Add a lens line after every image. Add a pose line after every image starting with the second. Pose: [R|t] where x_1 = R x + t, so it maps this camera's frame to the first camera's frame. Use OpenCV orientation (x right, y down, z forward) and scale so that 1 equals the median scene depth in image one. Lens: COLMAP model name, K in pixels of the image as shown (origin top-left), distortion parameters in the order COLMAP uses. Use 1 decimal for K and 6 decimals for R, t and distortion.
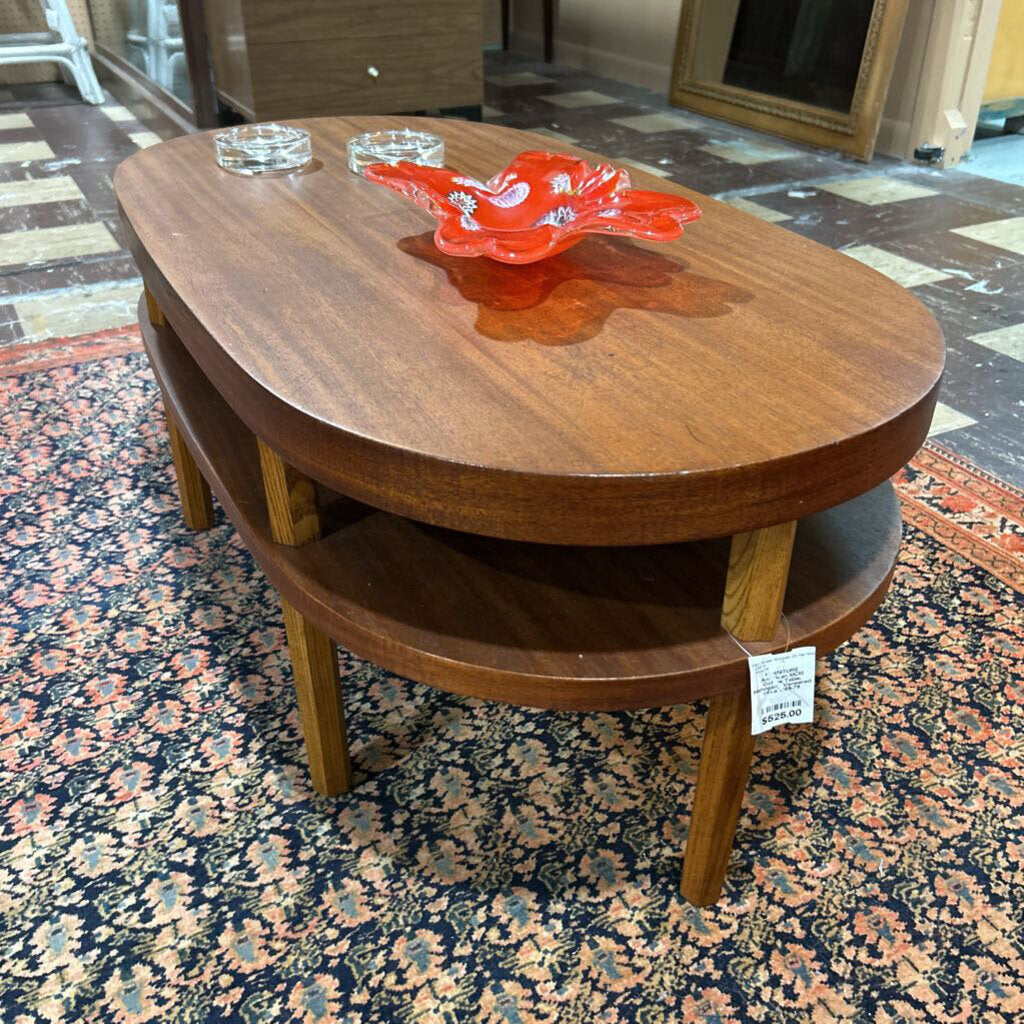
lens RADIAL K [[1043.0, 0, 515.2], [0, 1043.0, 510.8], [0, 0, 1]] dist [0.007911, 0.000000]
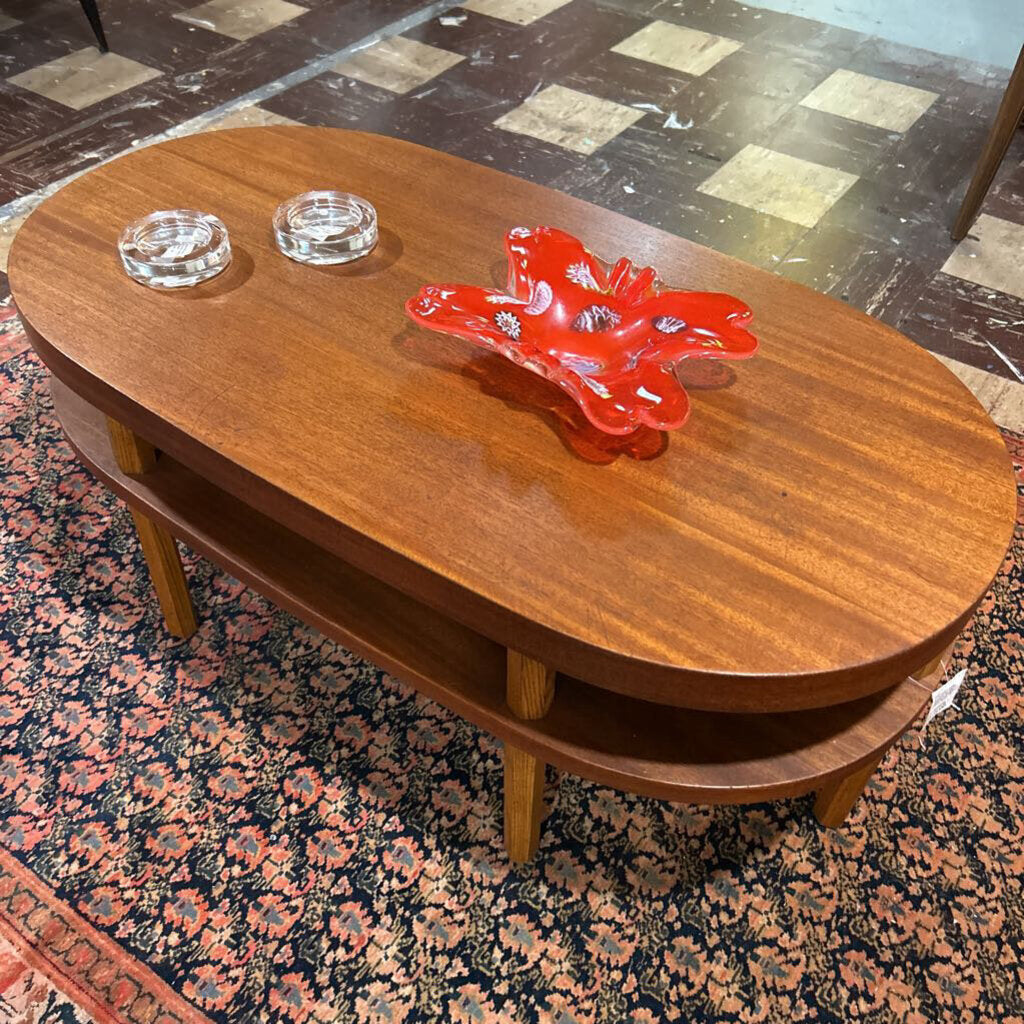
lens RADIAL K [[1043.0, 0, 515.7], [0, 1043.0, 516.0], [0, 0, 1]] dist [0.007911, 0.000000]
pose [[0.885664, -0.315149, 0.341000, -0.475437], [0.219351, 0.931255, 0.290947, -0.433924], [-0.409249, -0.182883, 0.893907, 0.041720]]
